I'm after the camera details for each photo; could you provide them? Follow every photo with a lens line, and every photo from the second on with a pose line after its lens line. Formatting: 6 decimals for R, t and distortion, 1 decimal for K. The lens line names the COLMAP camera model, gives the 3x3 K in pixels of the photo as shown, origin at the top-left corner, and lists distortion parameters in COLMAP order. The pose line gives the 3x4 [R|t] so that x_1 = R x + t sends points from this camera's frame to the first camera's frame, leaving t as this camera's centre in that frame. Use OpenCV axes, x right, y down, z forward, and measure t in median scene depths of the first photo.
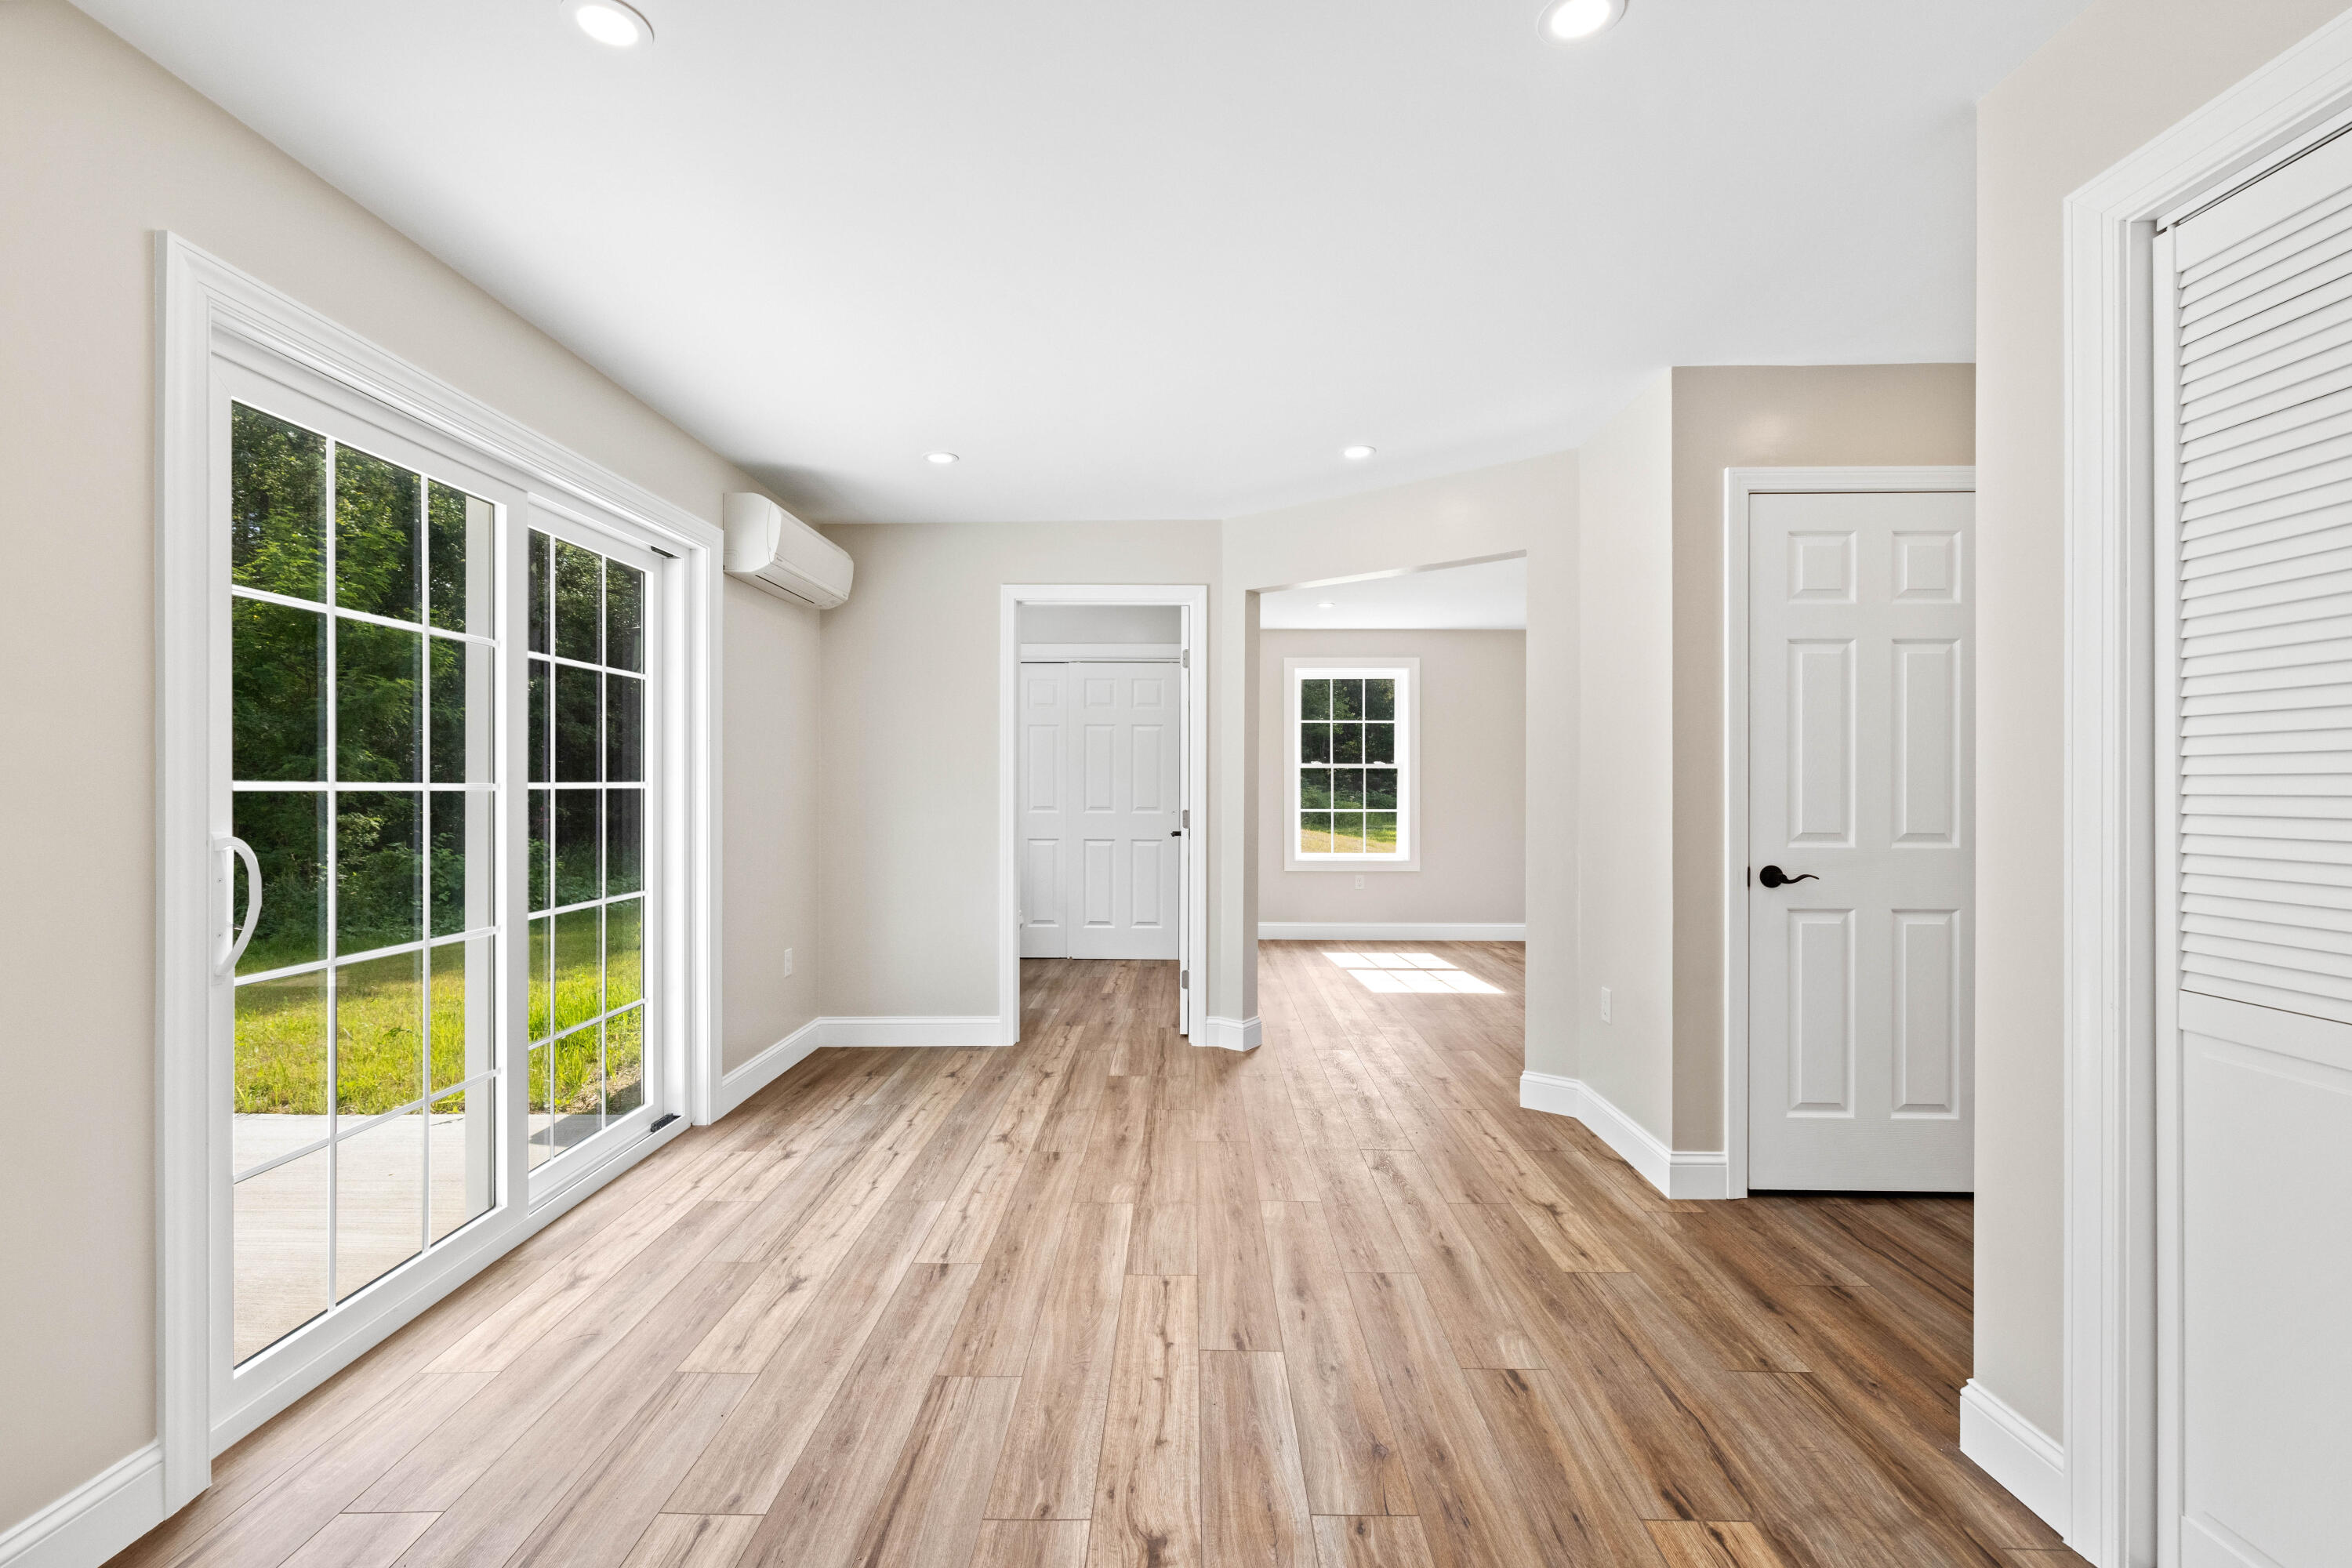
lens RADIAL K [[986.3, 0, 1167.8], [0, 986.3, 784.0], [0, 0, 1]] dist [0.001256, -0.000208]
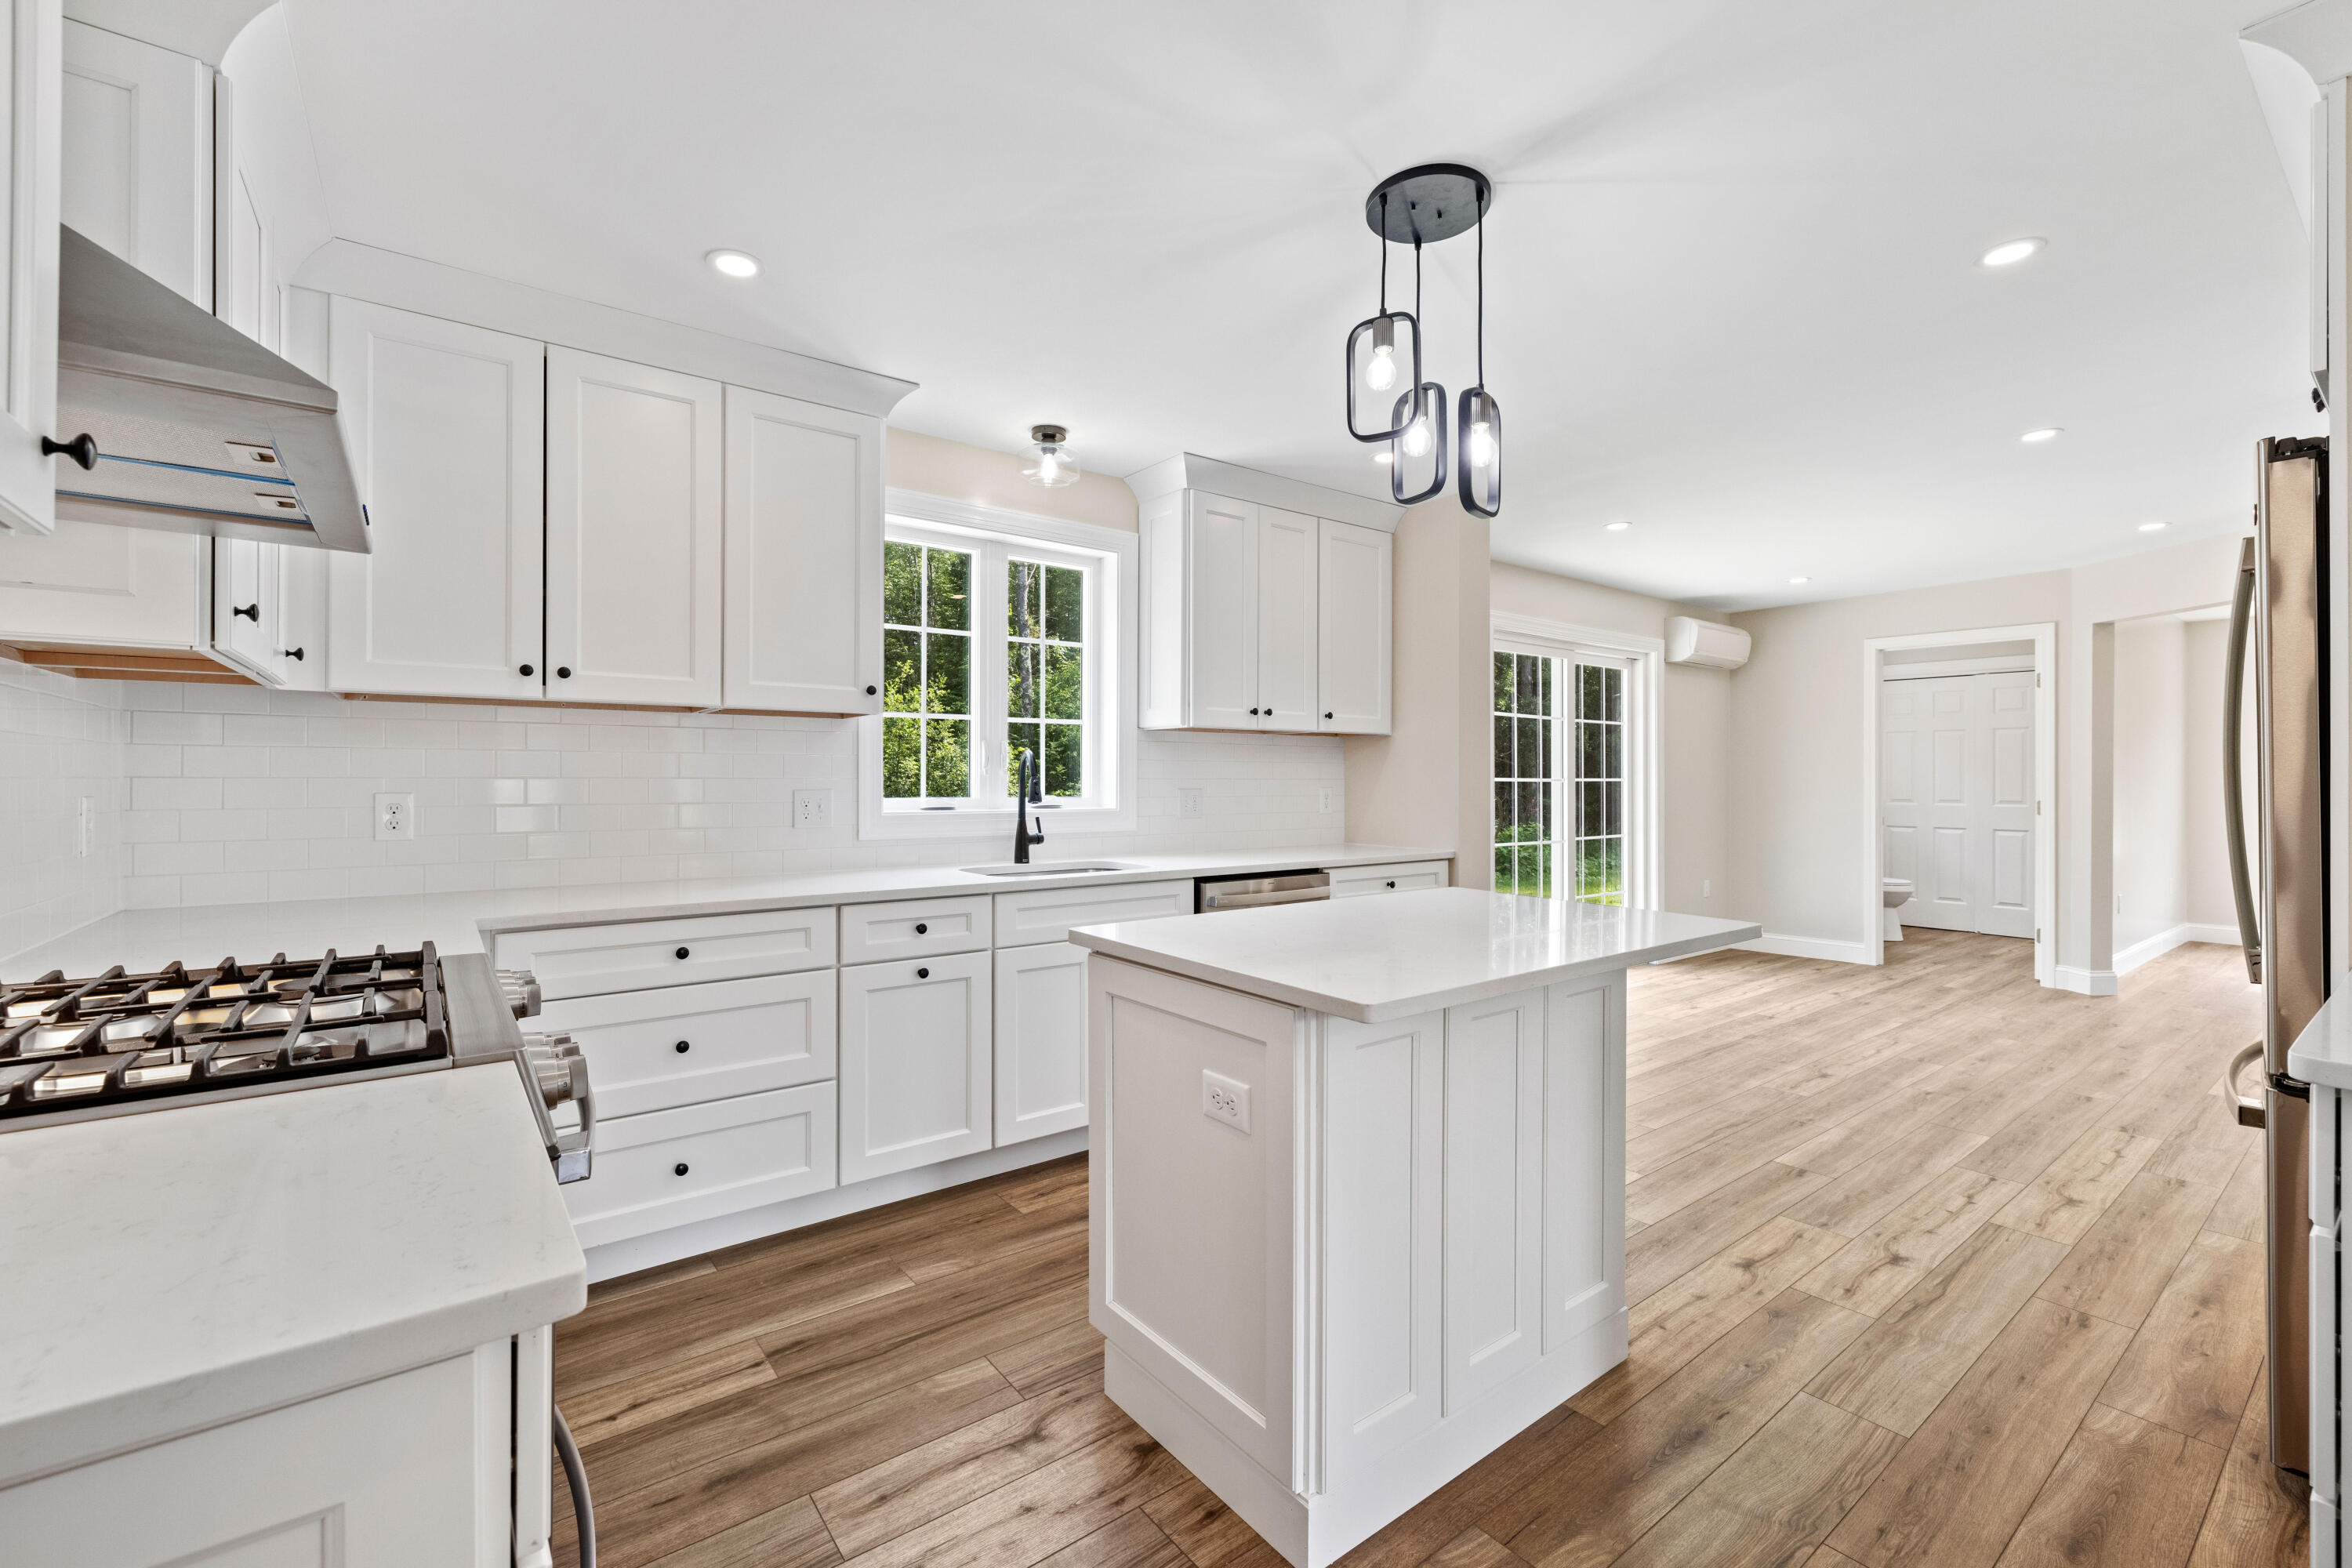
lens RADIAL K [[986.3, 0, 1179.9], [0, 986.3, 771.8], [0, 0, 1]] dist [0.001256, -0.000208]
pose [[0.625164, -0.005860, -0.780471, 0.521513], [-0.002829, 0.999948, -0.009774, 0.007922], [0.780488, 0.008318, 0.625115, -1.060688]]
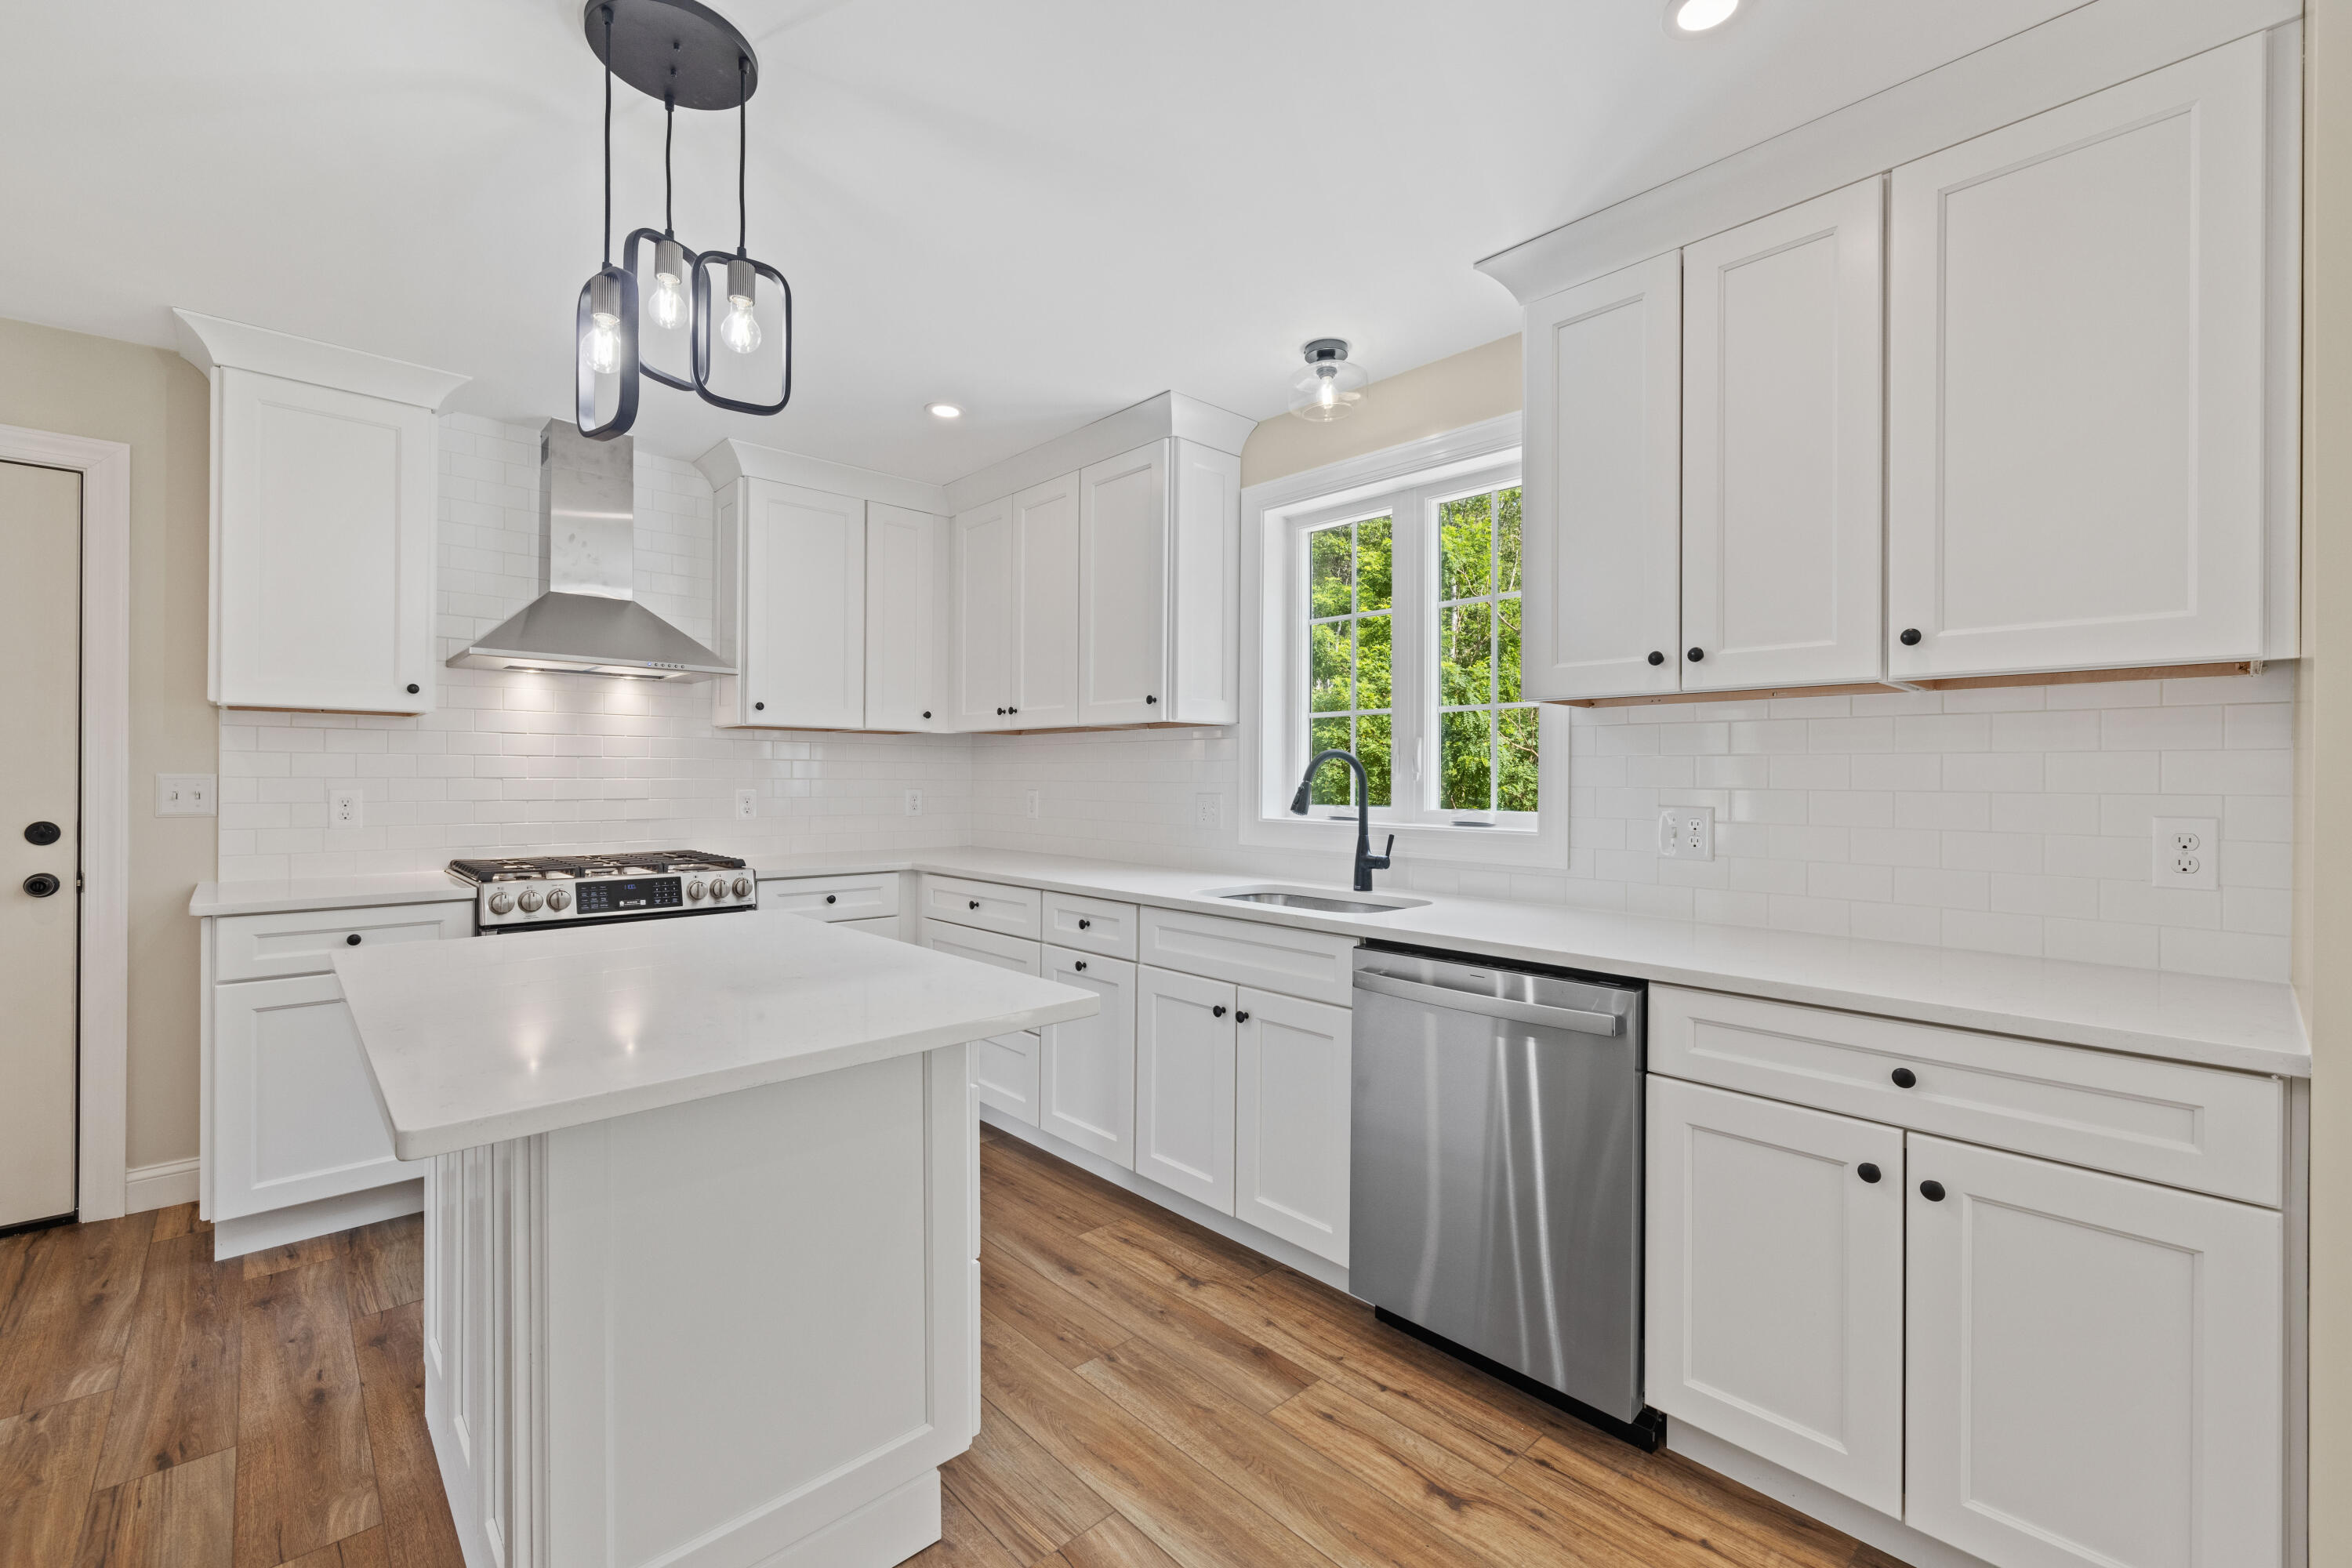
lens RADIAL K [[986.3, 0, 1168.1], [0, 986.3, 773.7], [0, 0, 1]] dist [0.001256, -0.000208]
pose [[-0.714625, -0.009665, -0.699441, 0.262431], [-0.010735, 0.999938, -0.002849, -0.002087], [0.699426, 0.005472, -0.714684, 0.147633]]
